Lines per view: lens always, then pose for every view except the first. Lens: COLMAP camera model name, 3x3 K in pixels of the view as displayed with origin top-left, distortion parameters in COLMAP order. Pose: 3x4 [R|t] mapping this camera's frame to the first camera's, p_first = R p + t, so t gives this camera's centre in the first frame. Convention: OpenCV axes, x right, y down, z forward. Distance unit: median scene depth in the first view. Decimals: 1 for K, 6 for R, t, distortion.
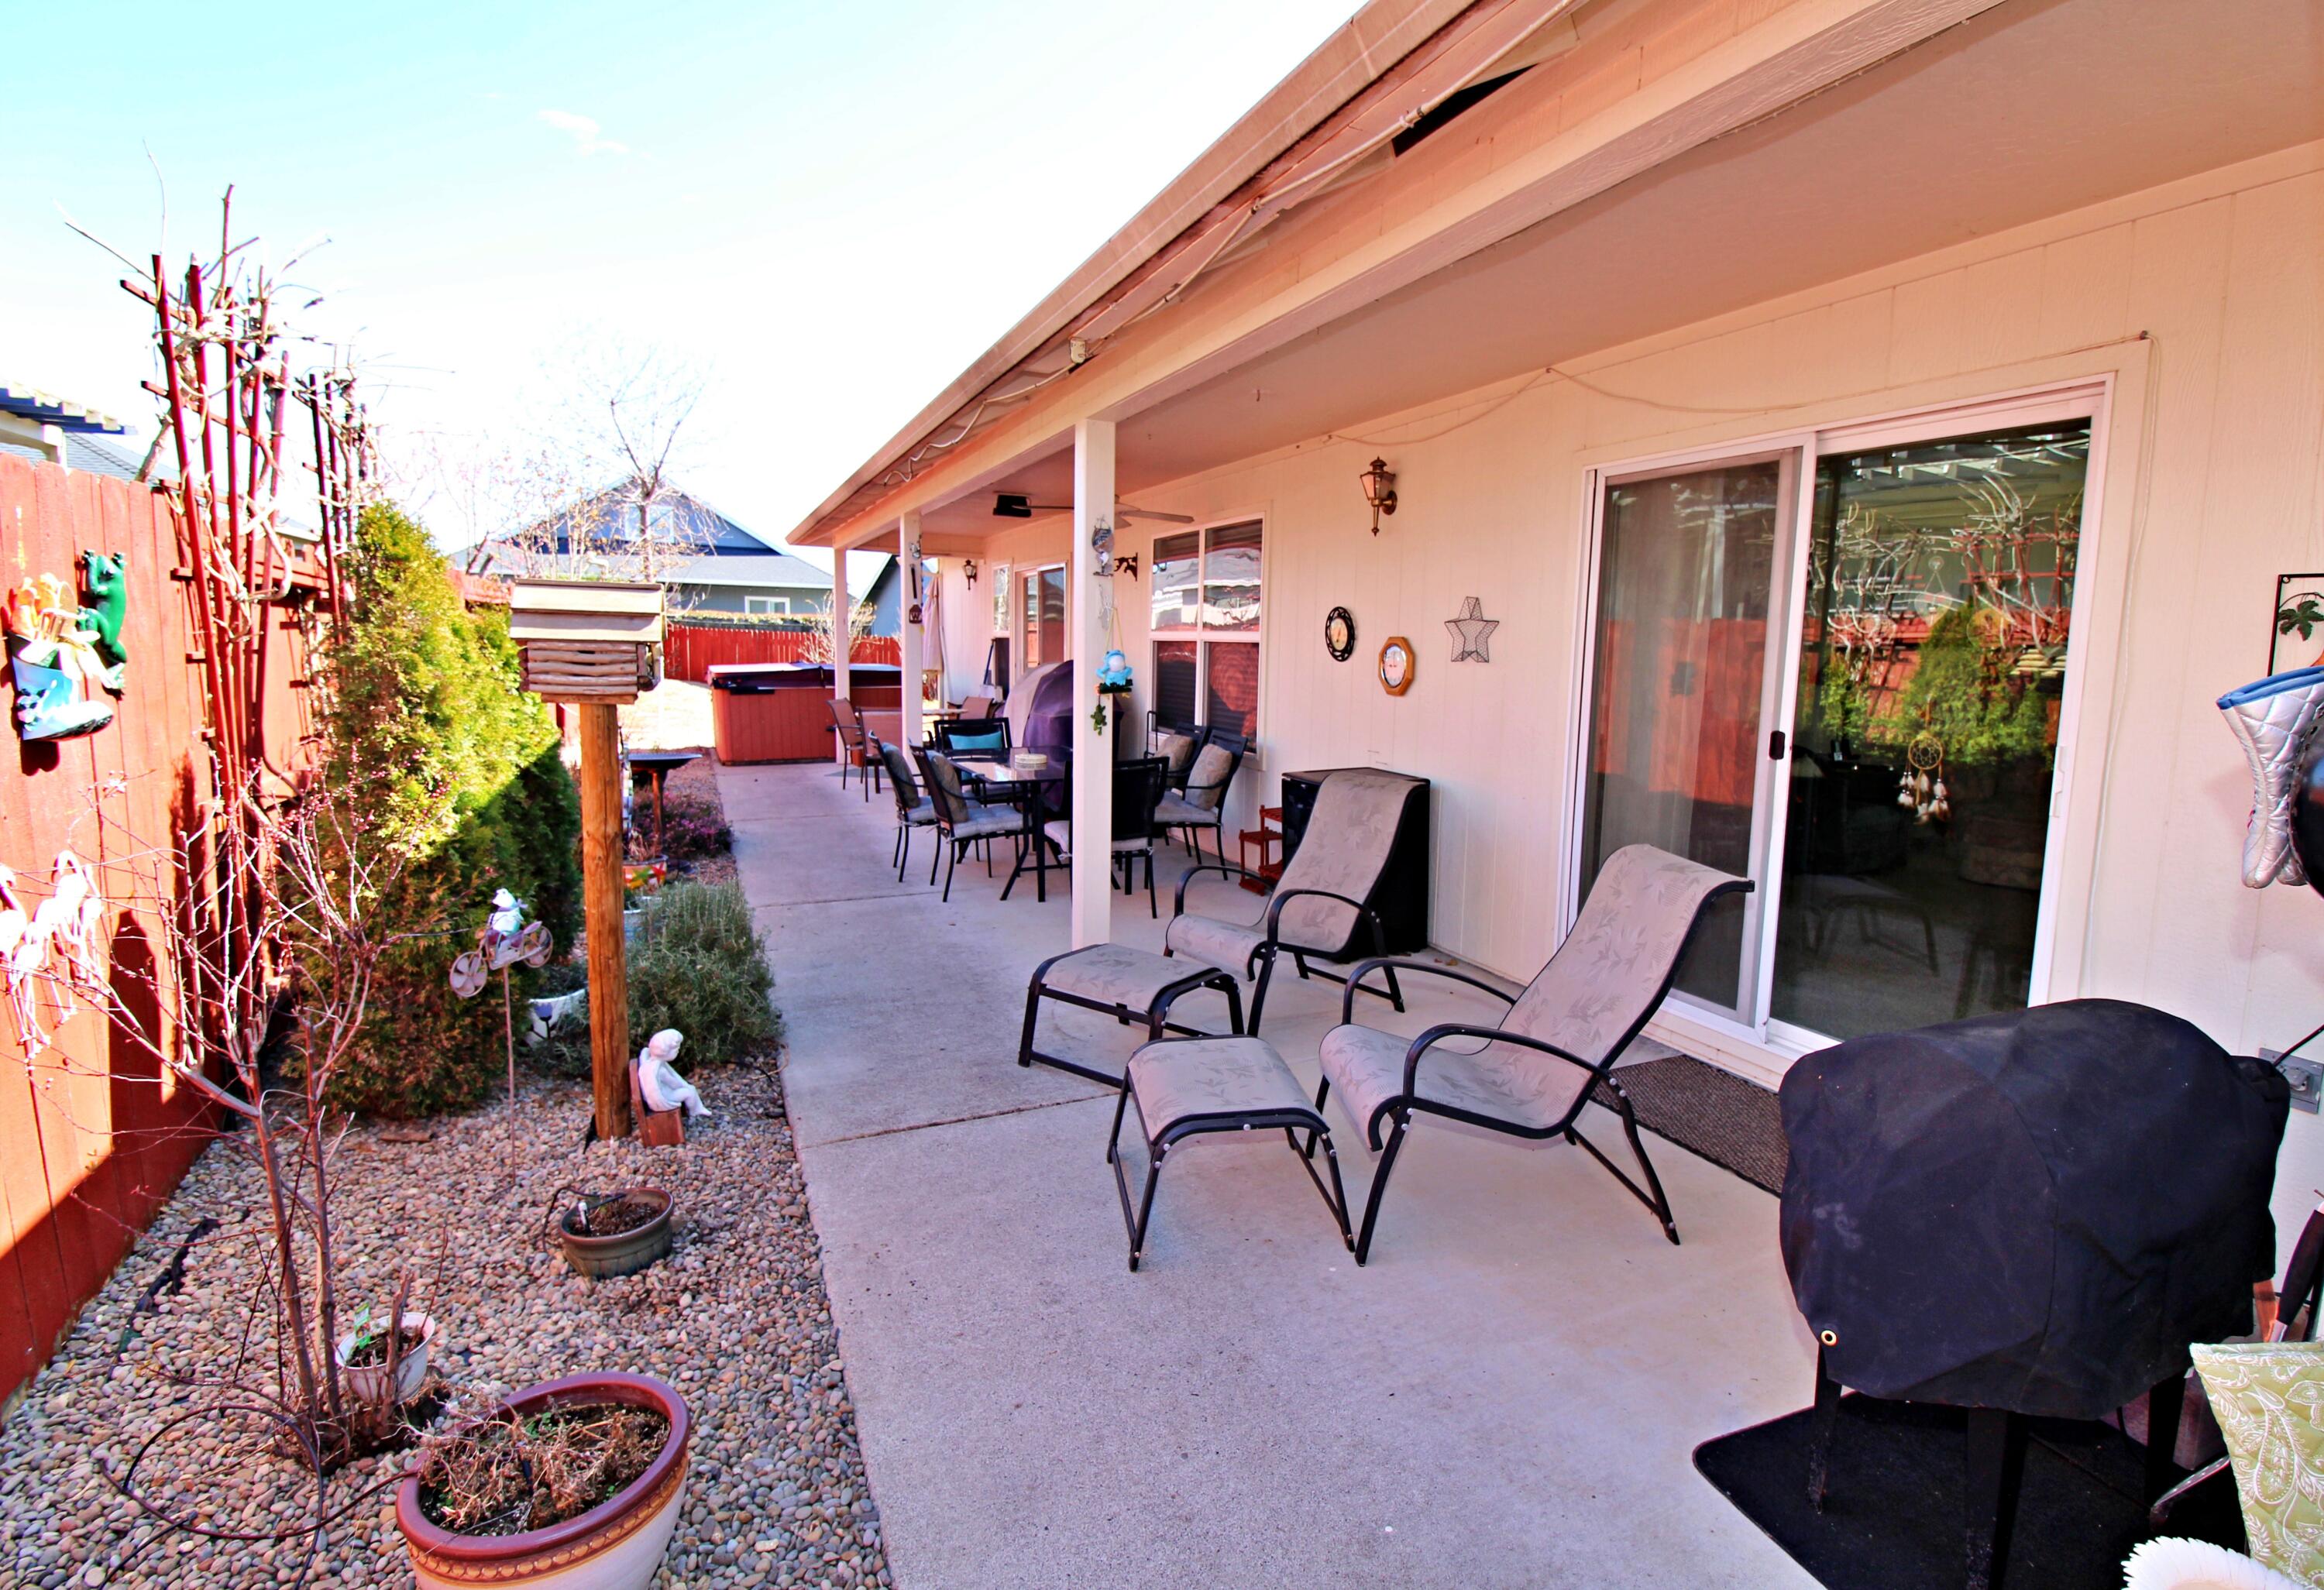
lens RADIAL K [[1080.5, 0, 1169.2], [0, 1080.5, 785.6], [0, 0, 1]] dist [-0.000765, -0.000208]
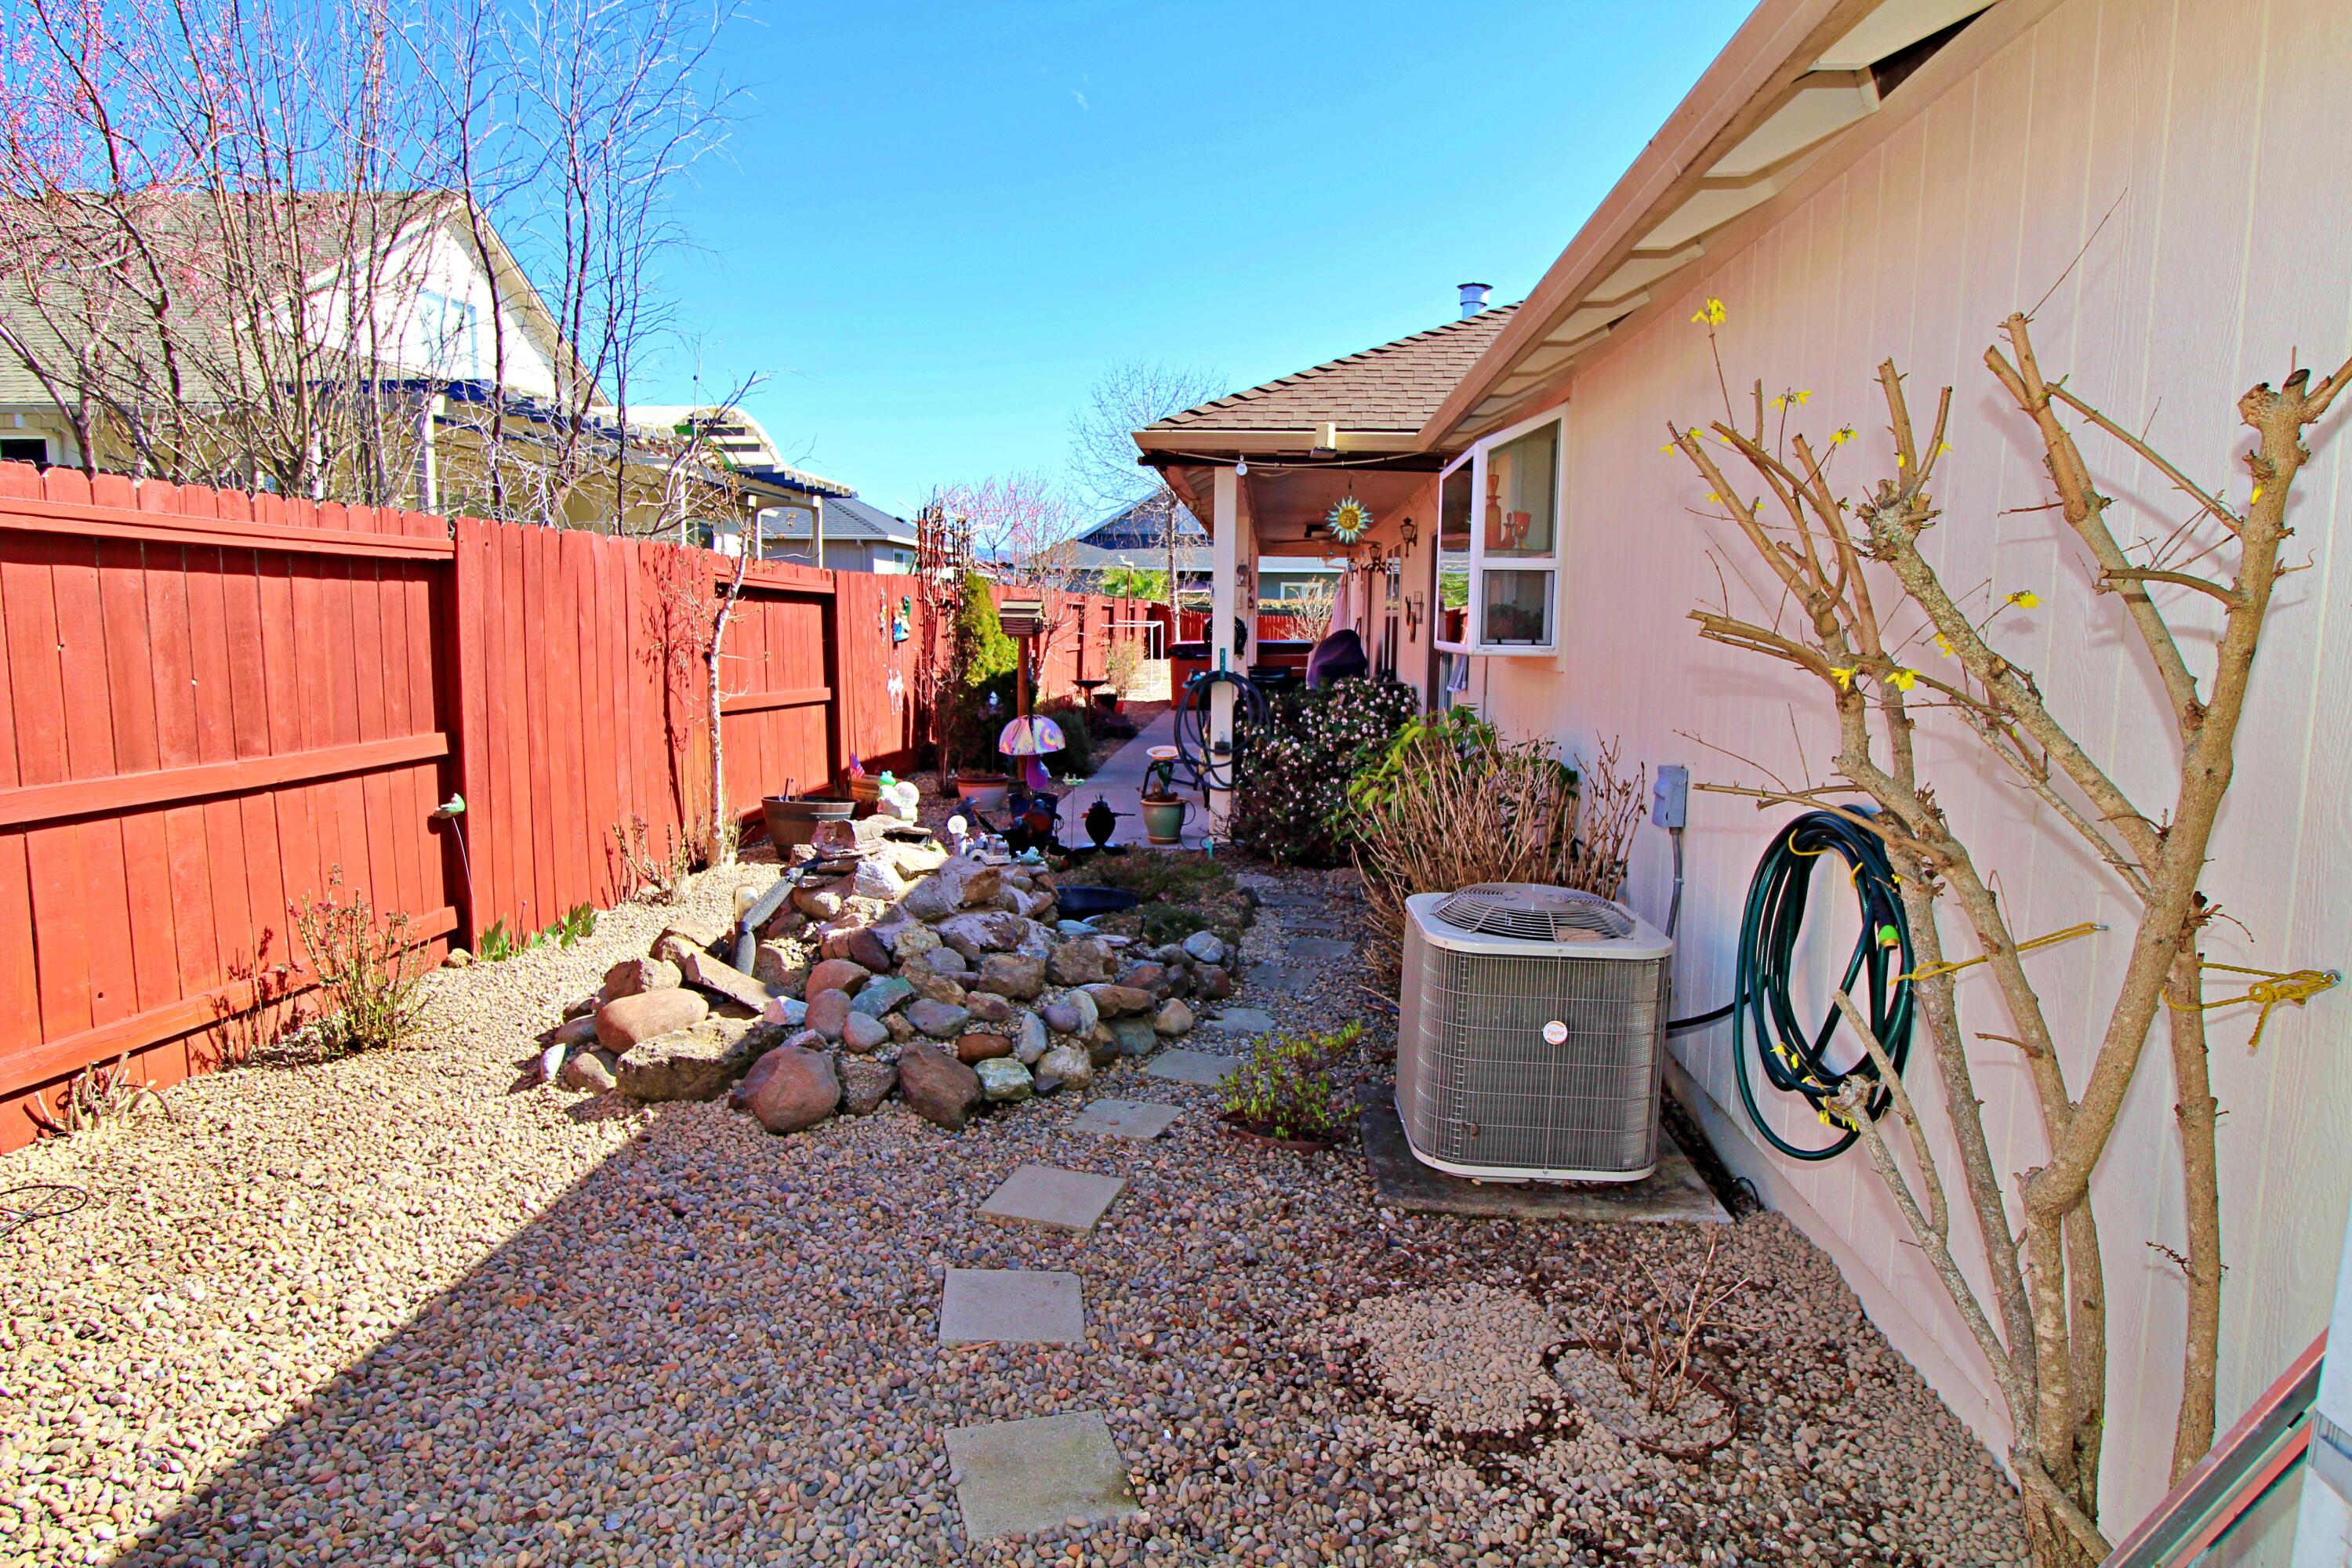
lens RADIAL K [[1381.1, 0, 1174.0], [0, 1381.1, 789.7], [0, 0, 1]] dist [0.001069, 0.000016]
pose [[0.880699, 0.040359, -0.471954, 1.448434], [-0.047987, 0.998839, -0.004131, 0.296107], [0.471239, 0.026286, 0.881614, -1.898728]]
